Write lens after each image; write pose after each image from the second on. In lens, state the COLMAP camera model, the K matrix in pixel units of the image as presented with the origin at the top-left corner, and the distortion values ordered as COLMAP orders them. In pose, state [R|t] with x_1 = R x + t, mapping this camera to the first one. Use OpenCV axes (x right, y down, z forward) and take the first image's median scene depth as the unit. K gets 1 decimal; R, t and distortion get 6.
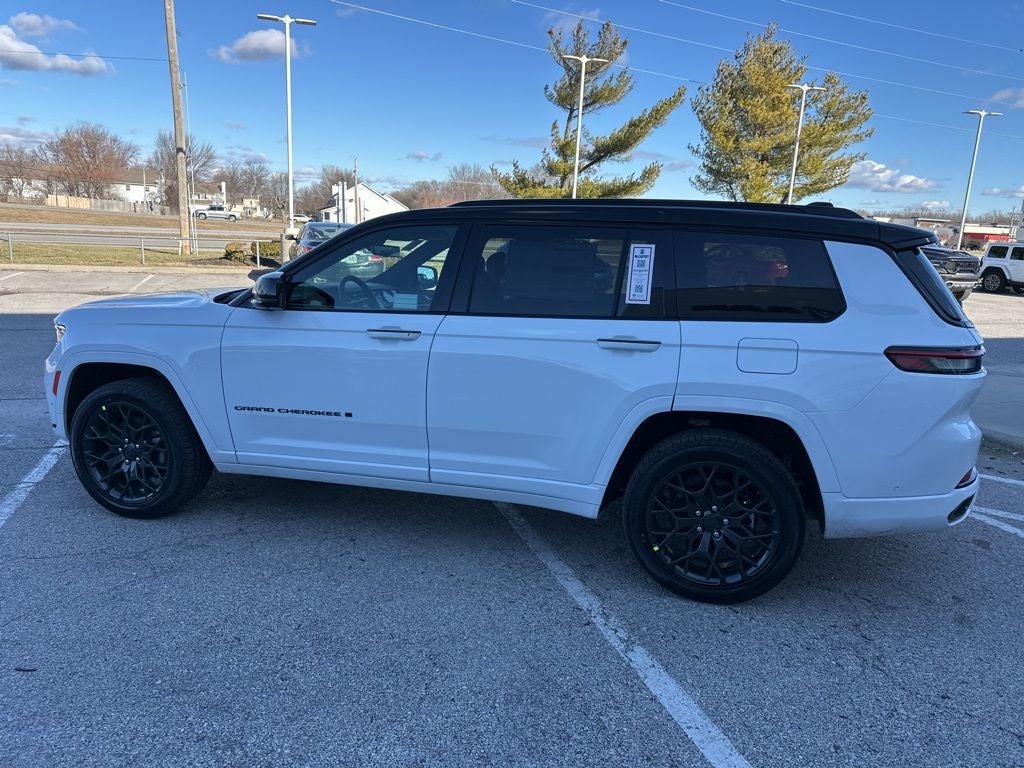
lens RADIAL K [[717.3, 0, 509.2], [0, 717.3, 383.7], [0, 0, 1]] dist [0.039693, -0.042906]
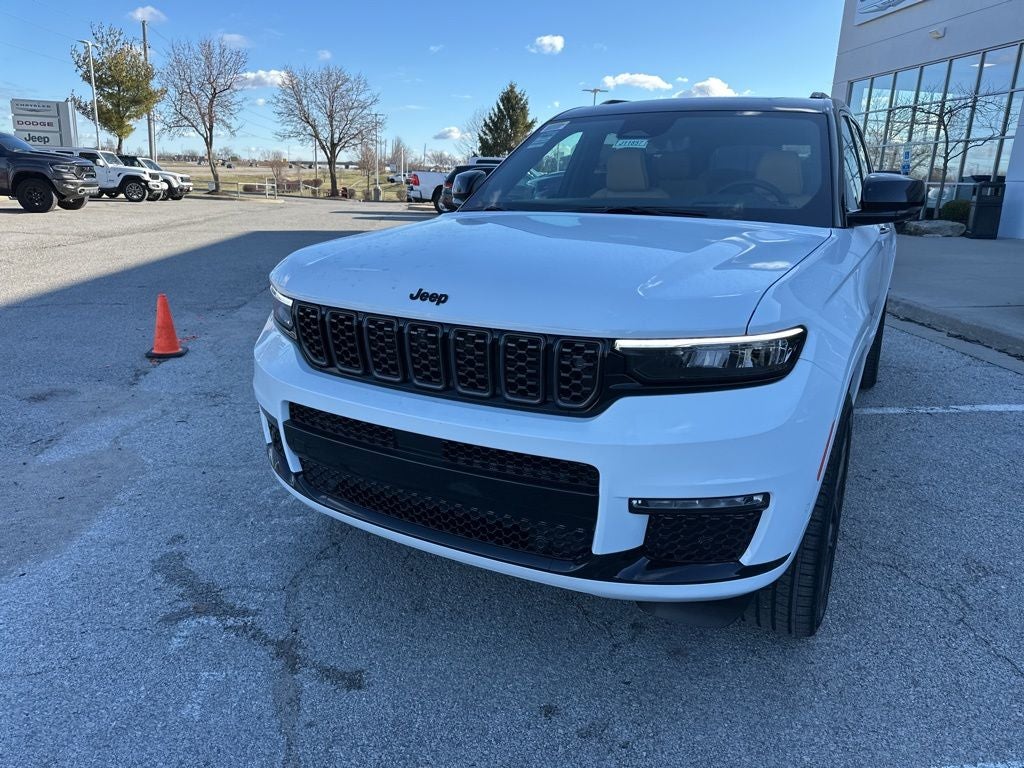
lens RADIAL K [[717.3, 0, 511.6], [0, 717.3, 383.0], [0, 0, 1]] dist [0.039693, -0.042906]
pose [[0.238198, -0.298970, 0.924056, -1.182155], [0.184056, 0.948096, 0.259303, -0.212737], [-0.953617, 0.108312, 0.280861, 1.163402]]
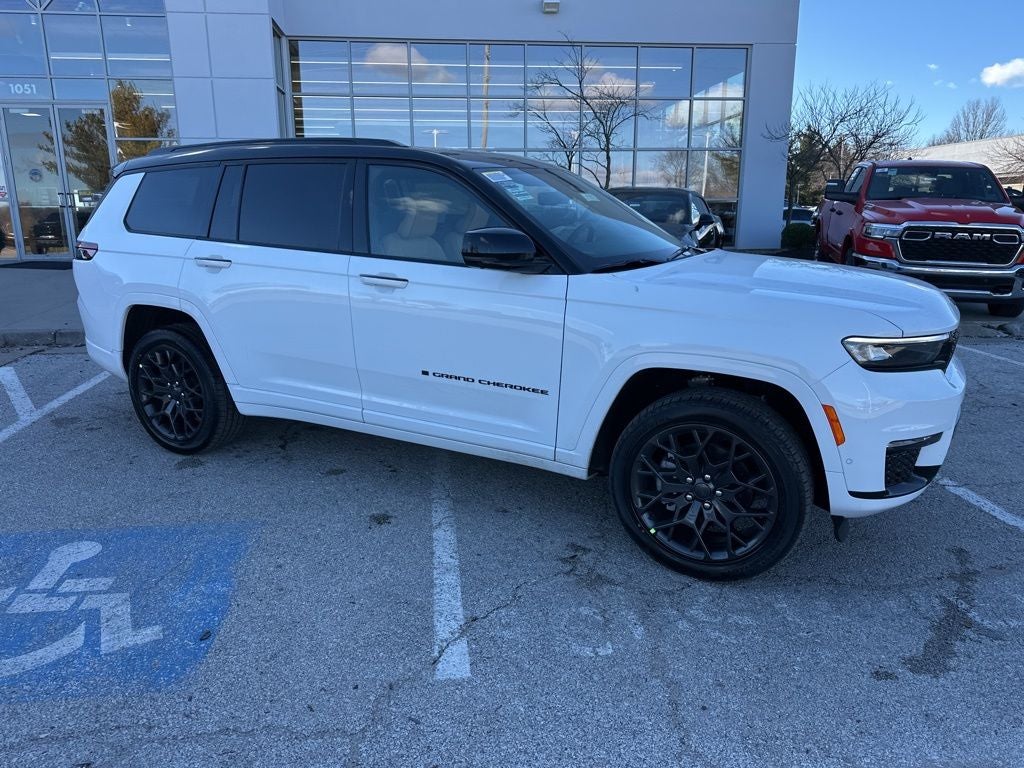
lens RADIAL K [[717.3, 0, 507.8], [0, 717.3, 386.5], [0, 0, 1]] dist [0.039693, -0.042906]
pose [[-0.974915, -0.094649, 0.201451, -0.381144], [0.005011, 0.895516, 0.445000, -0.448687], [-0.222521, 0.434847, -0.872578, 2.272693]]
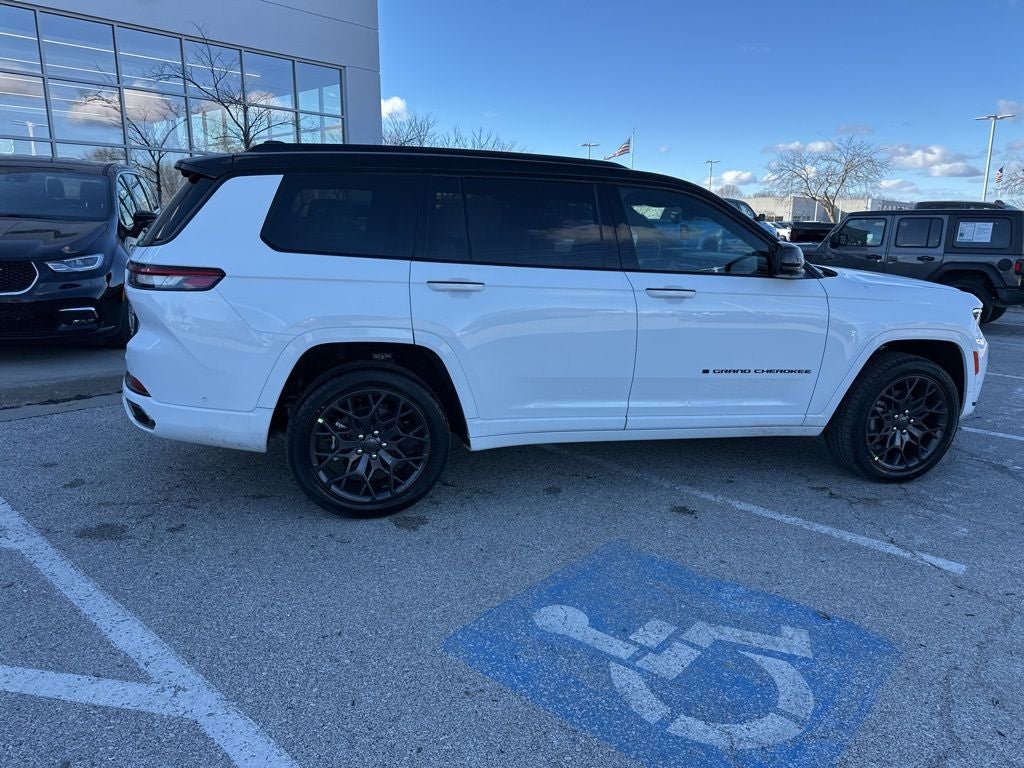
lens RADIAL K [[717.3, 0, 508.6], [0, 717.3, 384.3], [0, 0, 1]] dist [0.039693, -0.042906]
pose [[-0.870098, 0.048334, -0.490503, 0.691824], [-0.159702, 0.913843, 0.373344, -0.382263], [0.466287, 0.403180, -0.787414, 2.182562]]
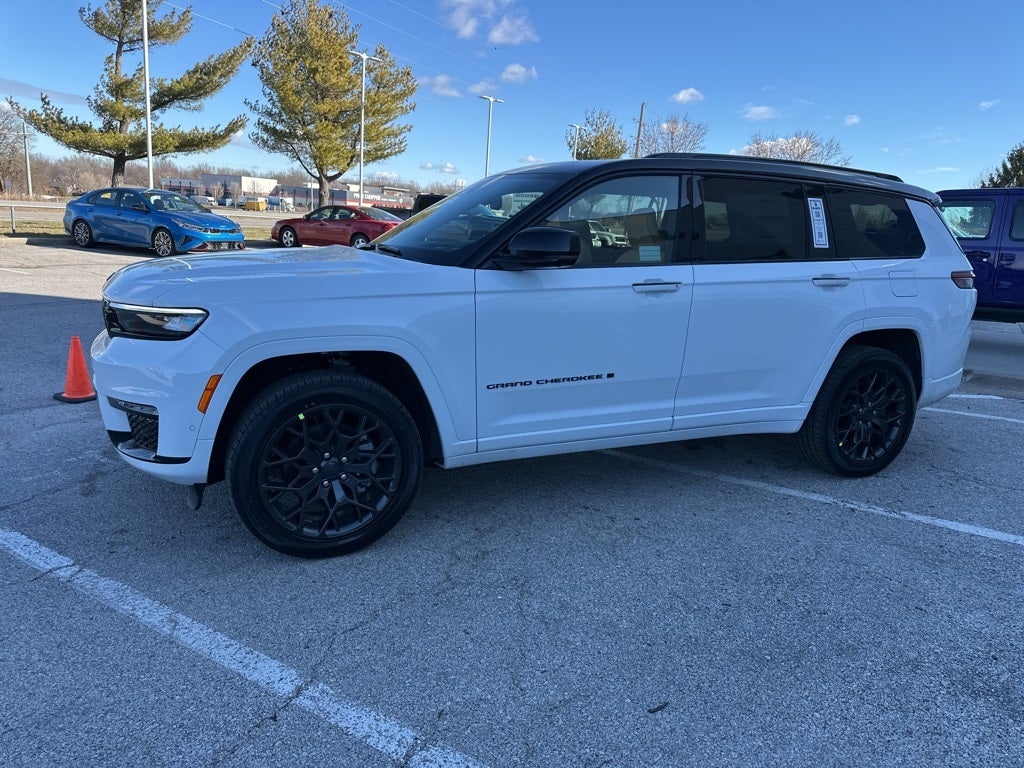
lens RADIAL K [[717.3, 0, 508.5], [0, 717.3, 382.2], [0, 0, 1]] dist [0.039693, -0.042906]
pose [[0.777269, -0.136675, 0.614144, -0.903164], [0.108073, 0.990615, 0.083678, -0.041185], [-0.619817, 0.001332, 0.784745, 0.332754]]
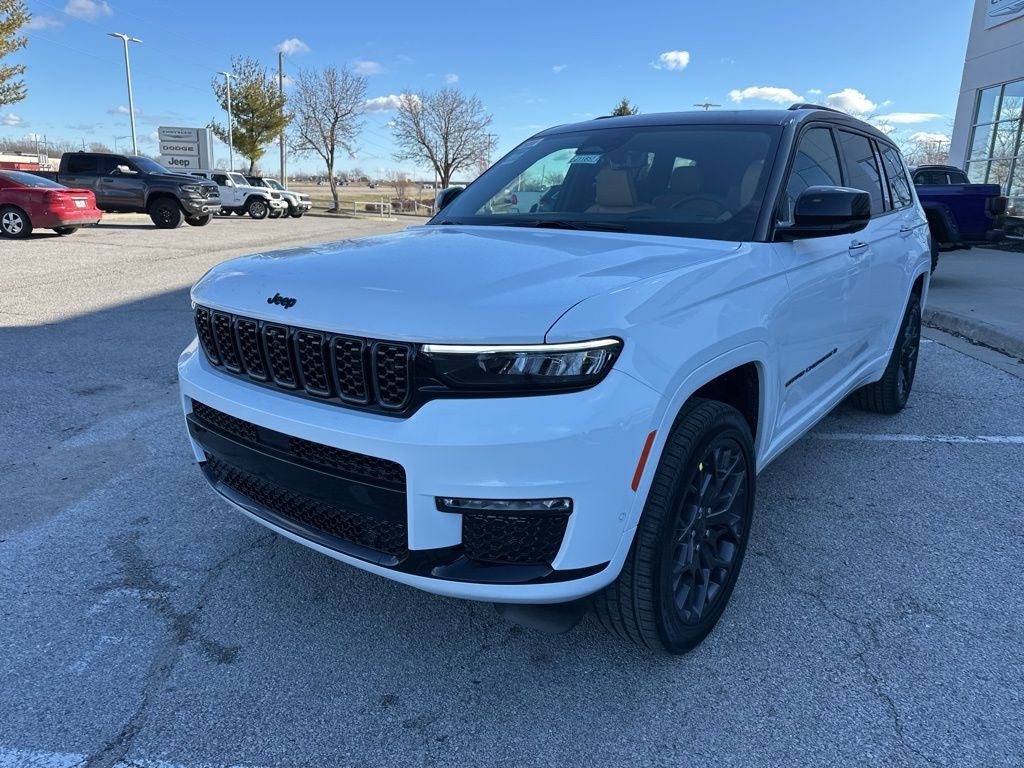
lens RADIAL K [[717.3, 0, 510.2], [0, 717.3, 385.5], [0, 0, 1]] dist [0.039693, -0.042906]
pose [[0.388918, -0.270135, 0.880778, -1.142911], [0.186224, 0.959361, 0.212007, -0.172573], [-0.902255, 0.081568, 0.423418, 0.973058]]
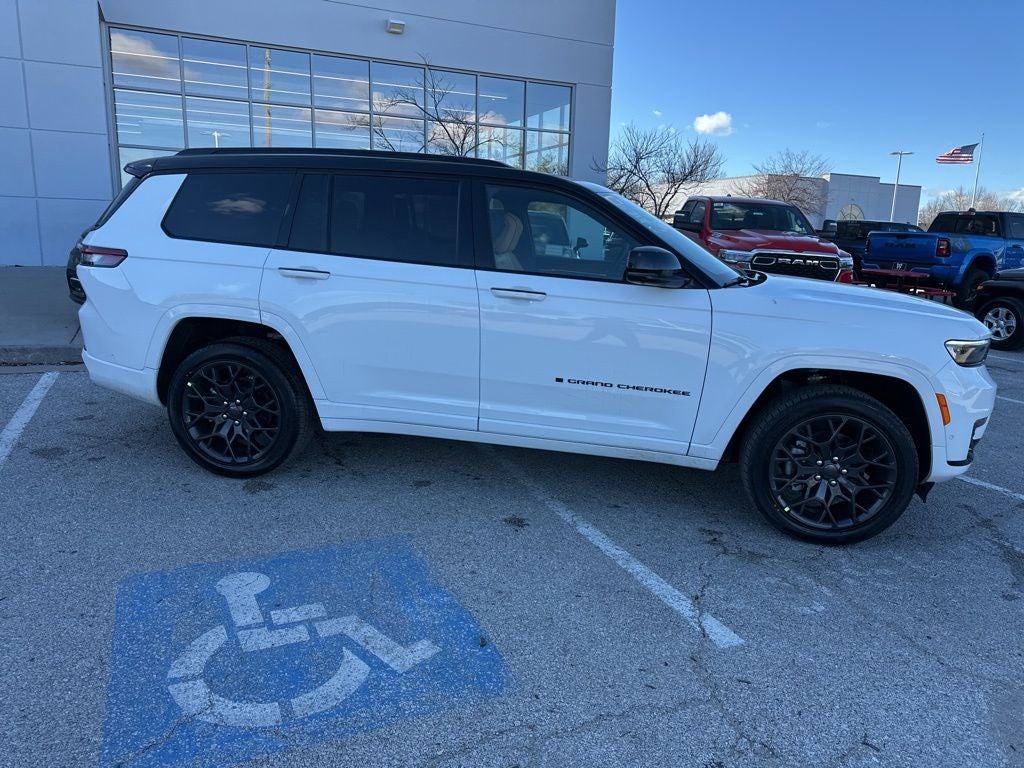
lens RADIAL K [[717.3, 0, 507.1], [0, 717.3, 377.1], [0, 0, 1]] dist [0.039693, -0.042906]
pose [[-0.992366, -0.061930, -0.106652, 0.093765], [-0.099841, 0.911083, 0.399949, -0.443059], [0.072400, 0.407544, -0.910311, 2.370825]]
